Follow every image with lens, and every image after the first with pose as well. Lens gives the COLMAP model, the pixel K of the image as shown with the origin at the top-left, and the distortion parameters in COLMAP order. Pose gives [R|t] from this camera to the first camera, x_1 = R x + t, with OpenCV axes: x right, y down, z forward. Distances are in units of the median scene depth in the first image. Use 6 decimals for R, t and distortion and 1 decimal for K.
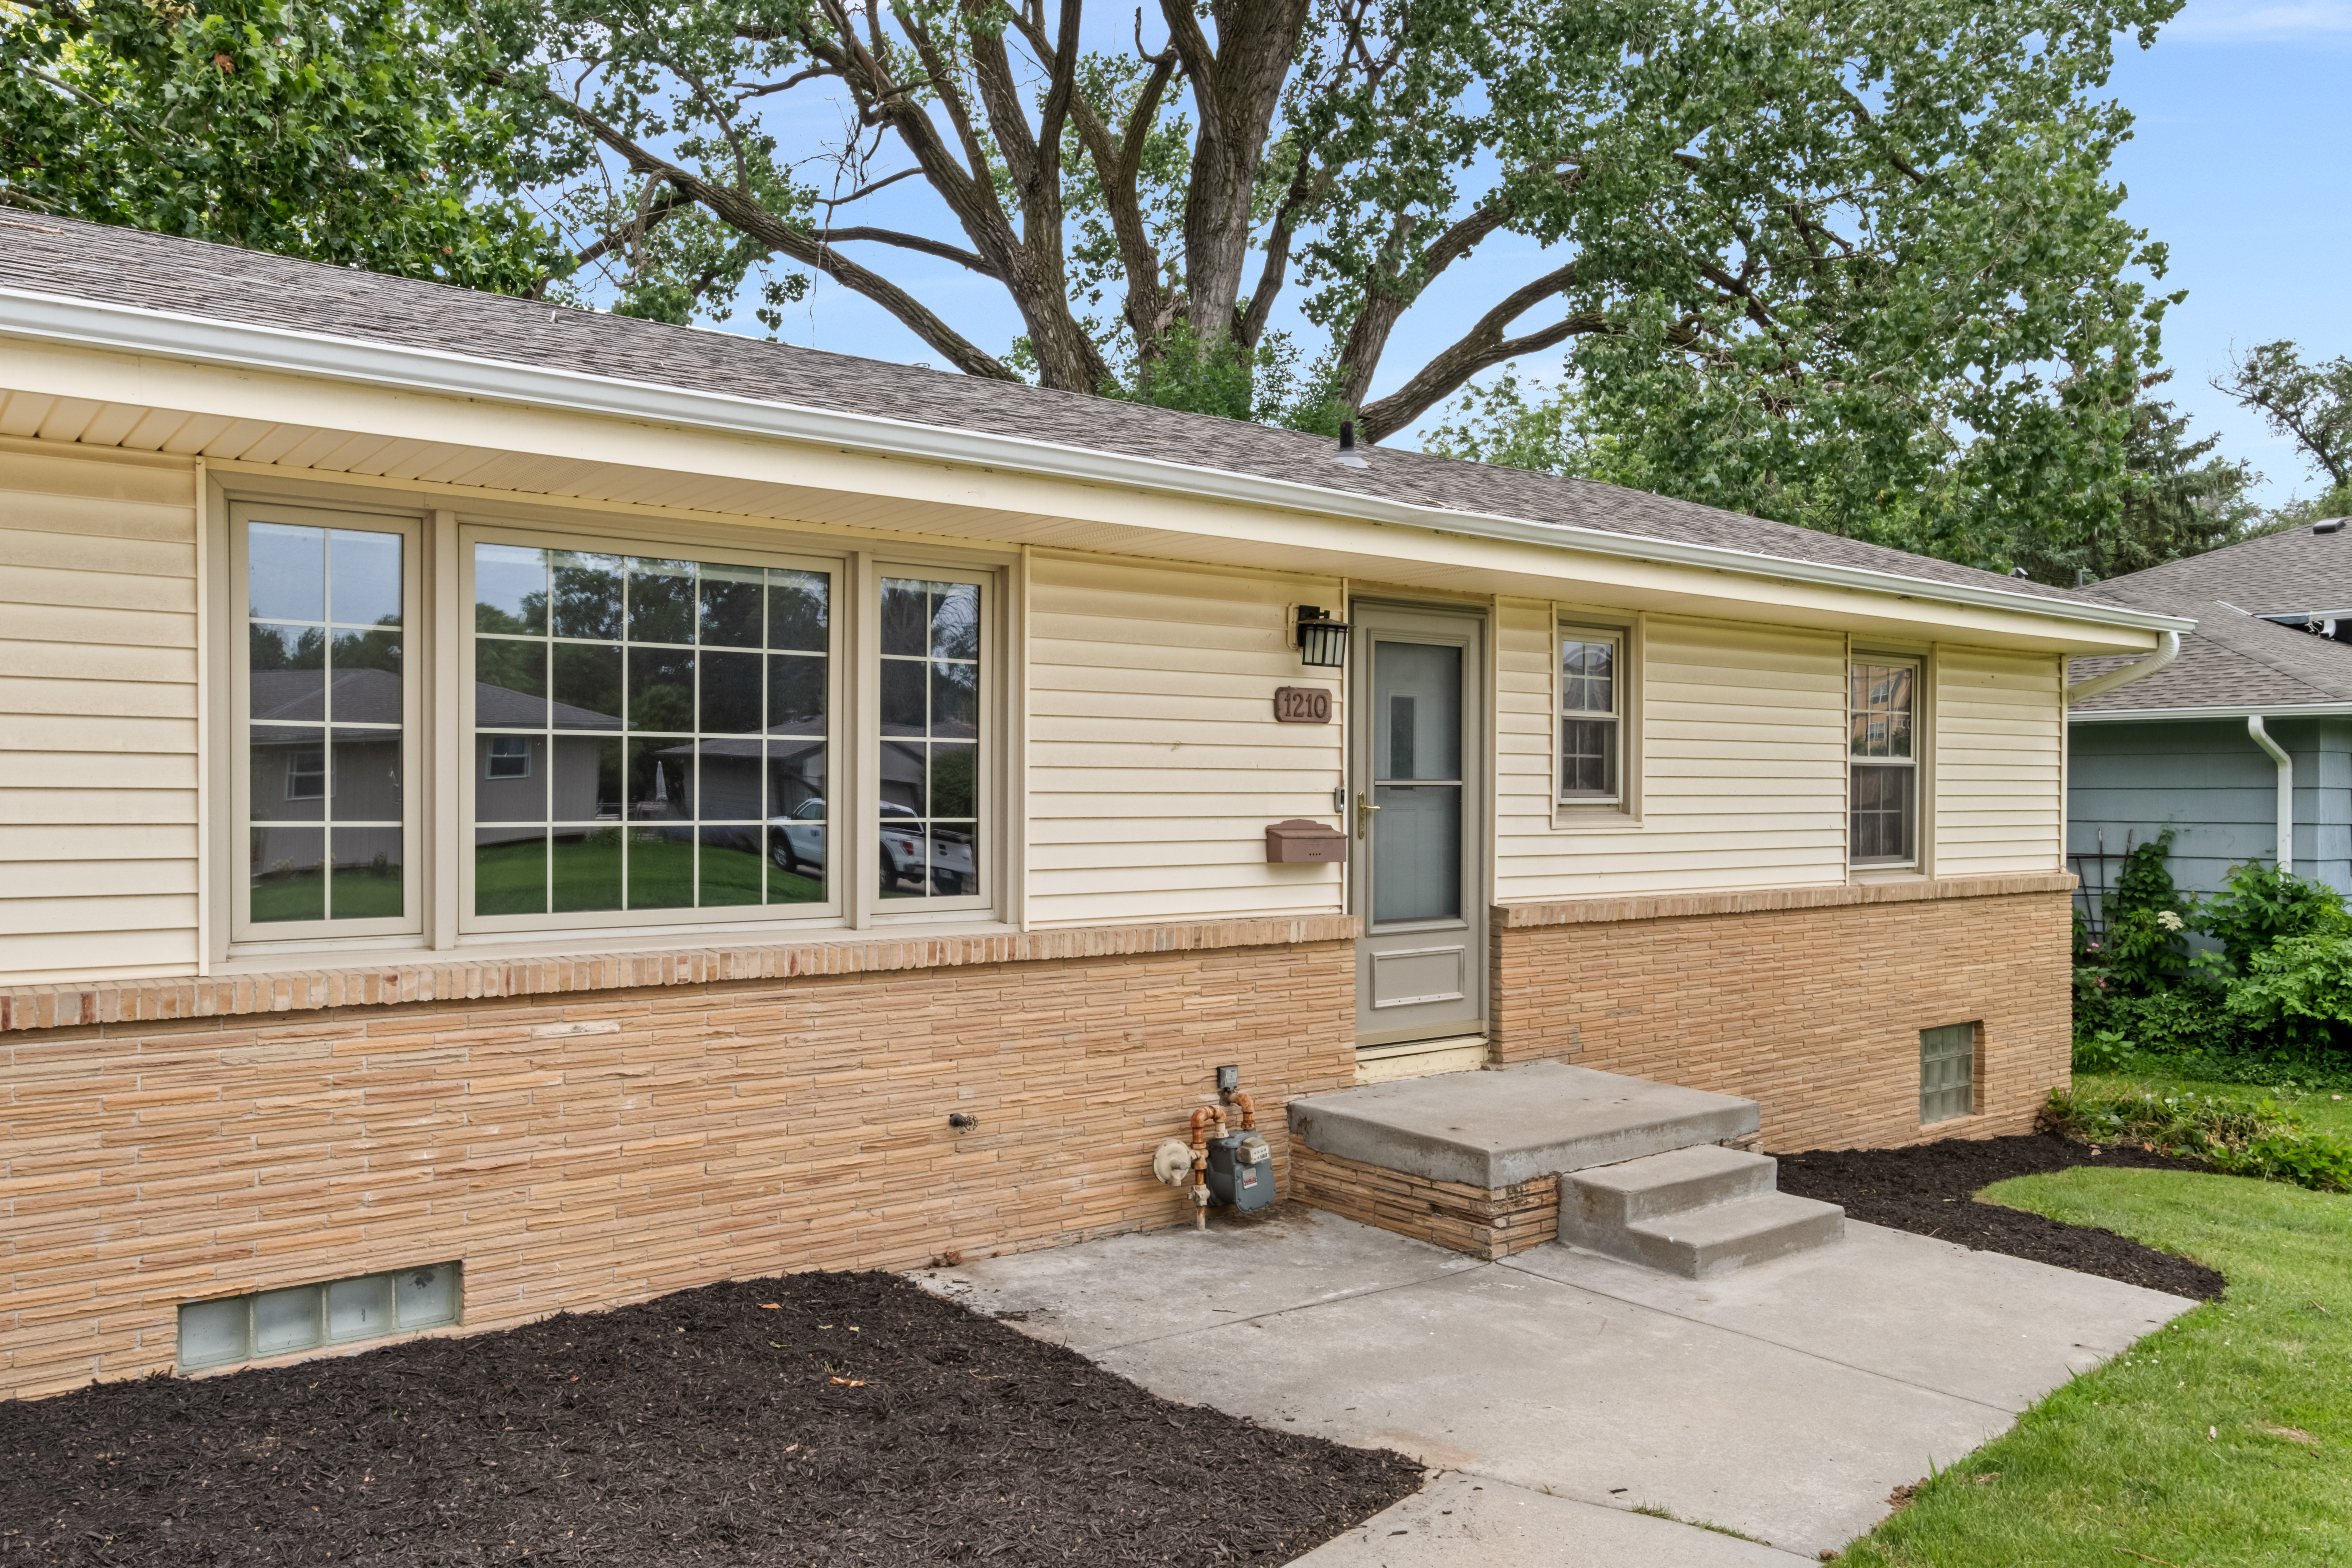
lens RADIAL K [[1809.8, 0, 1176.0], [0, 1809.8, 784.0], [0, 0, 1]] dist [-0.003656, 0.000809]
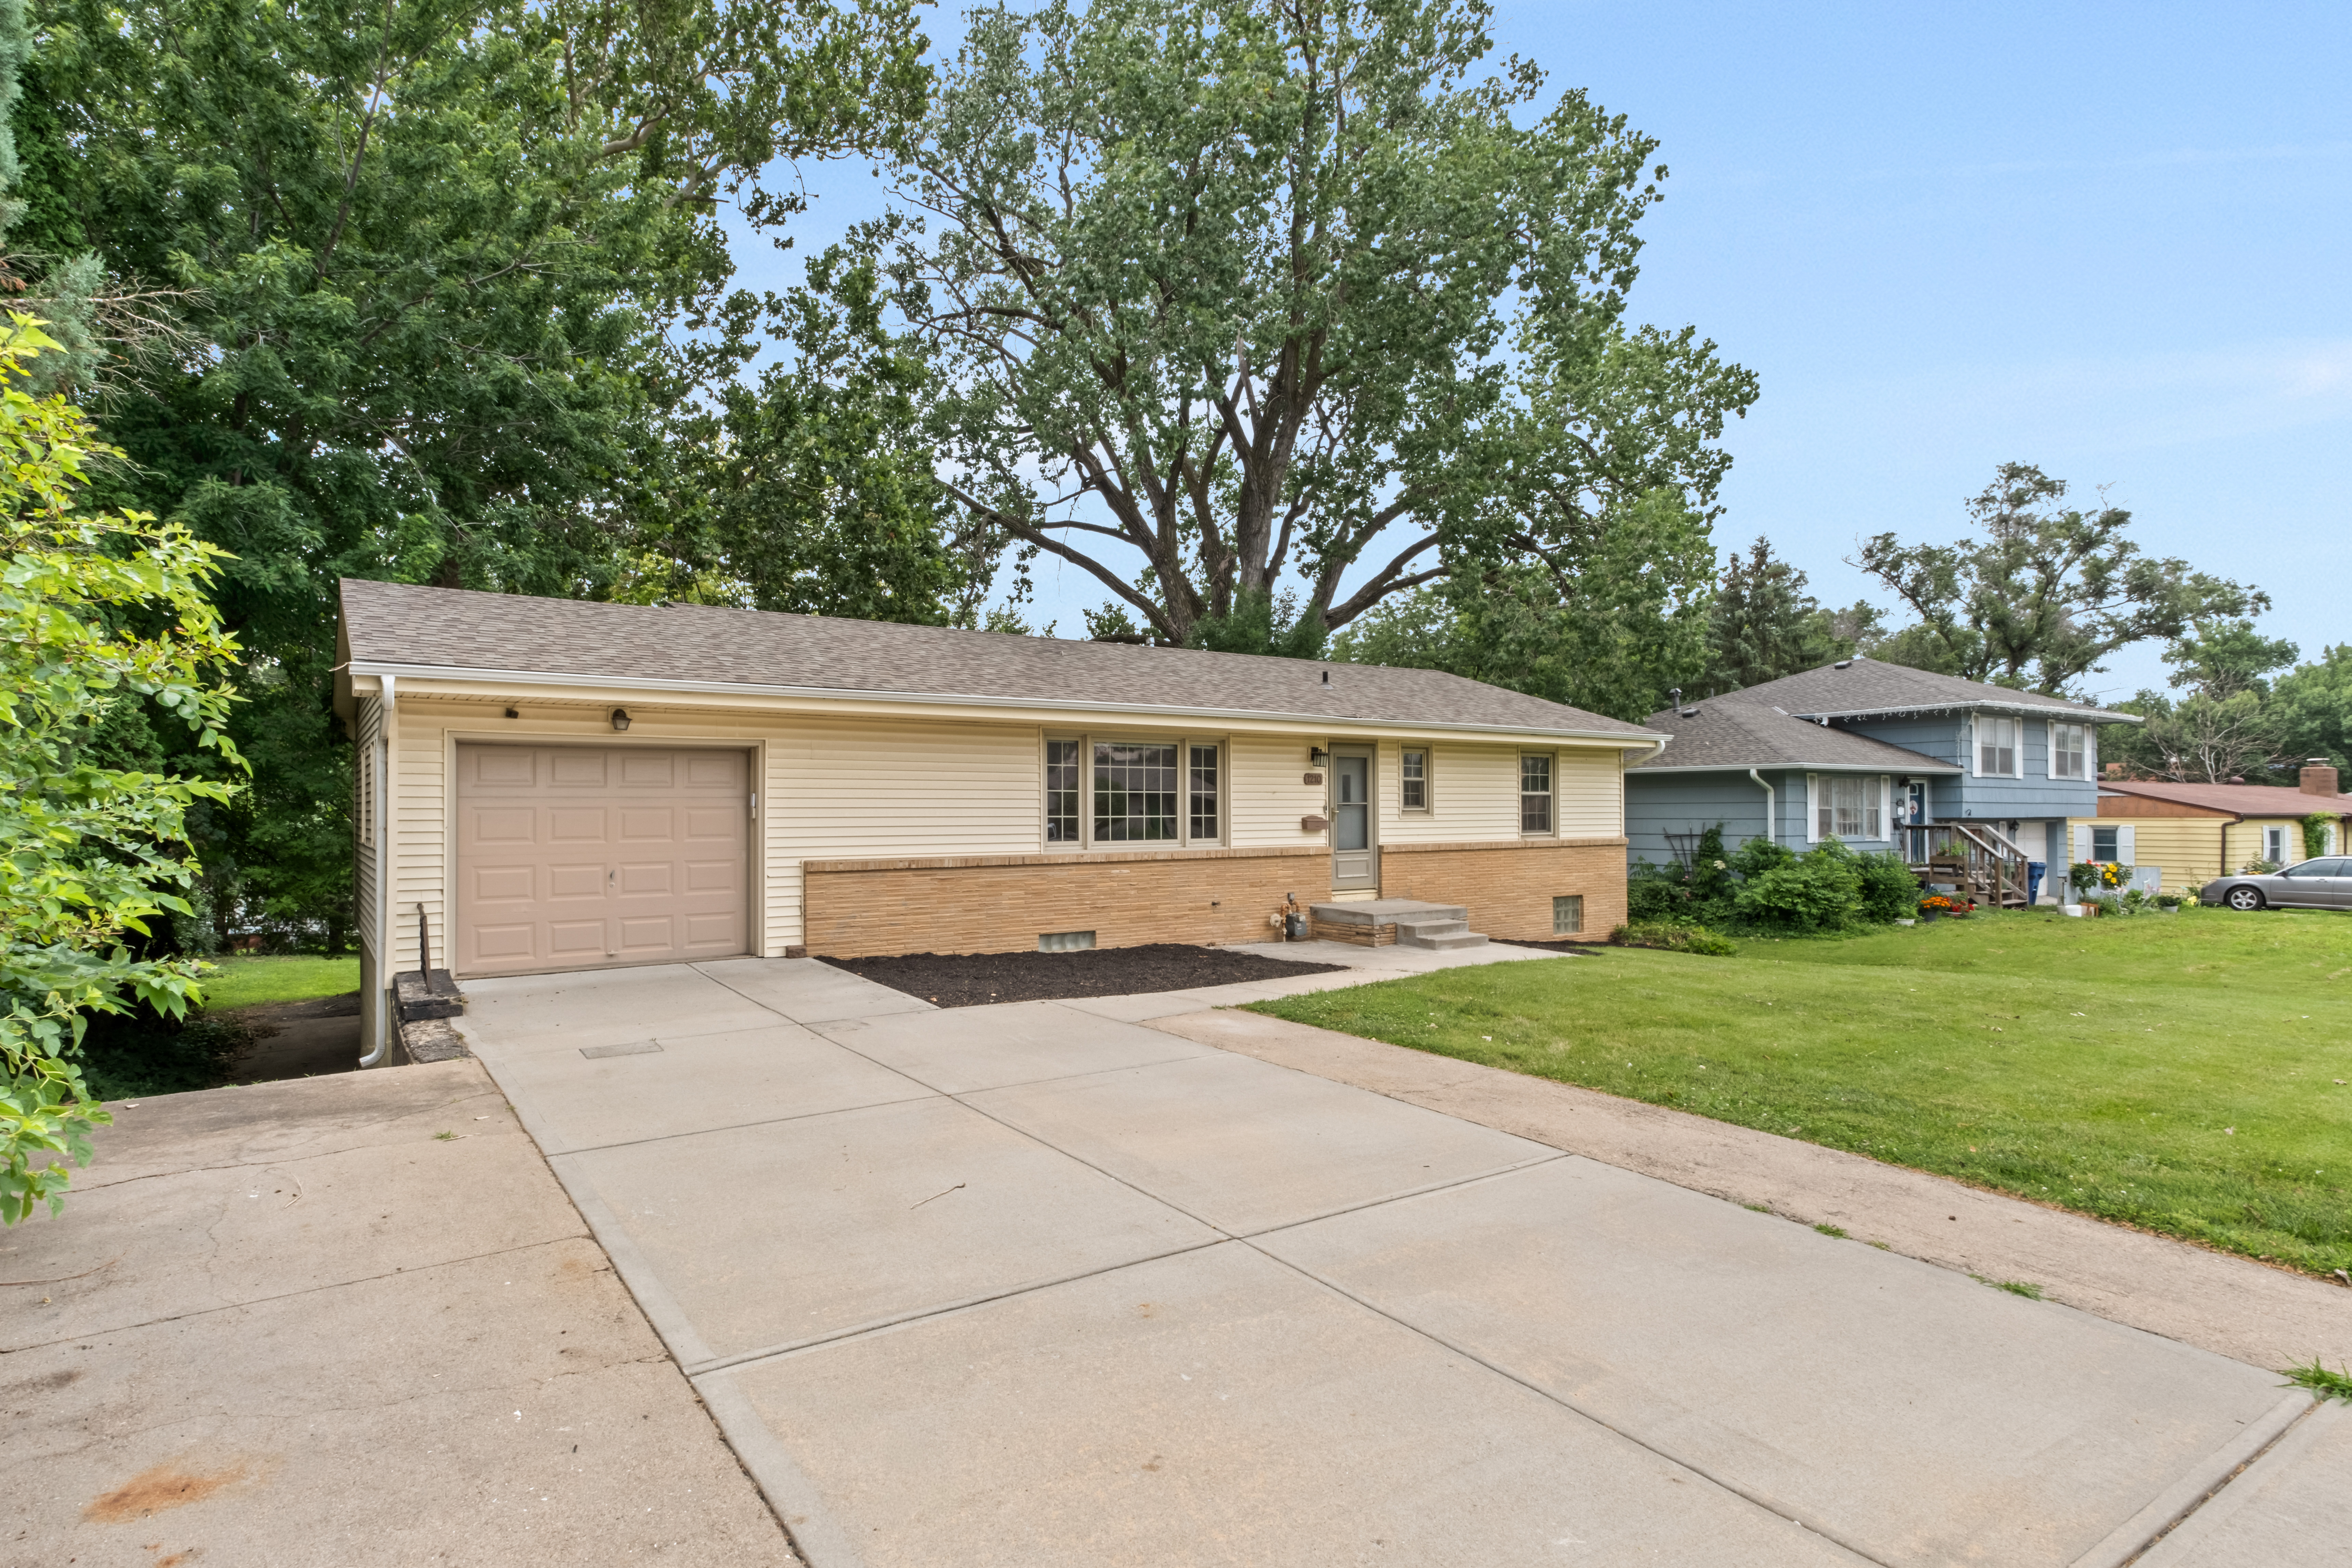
lens RADIAL K [[1043.0, 0, 1102.7], [0, 1043.0, 788.5], [0, 0, 1]] dist [-0.001982, -0.000179]
pose [[0.993634, -0.009524, -0.112253, -0.034682], [0.007807, 0.999846, -0.015718, -0.000530], [0.112385, 0.014741, 0.993555, -0.321087]]
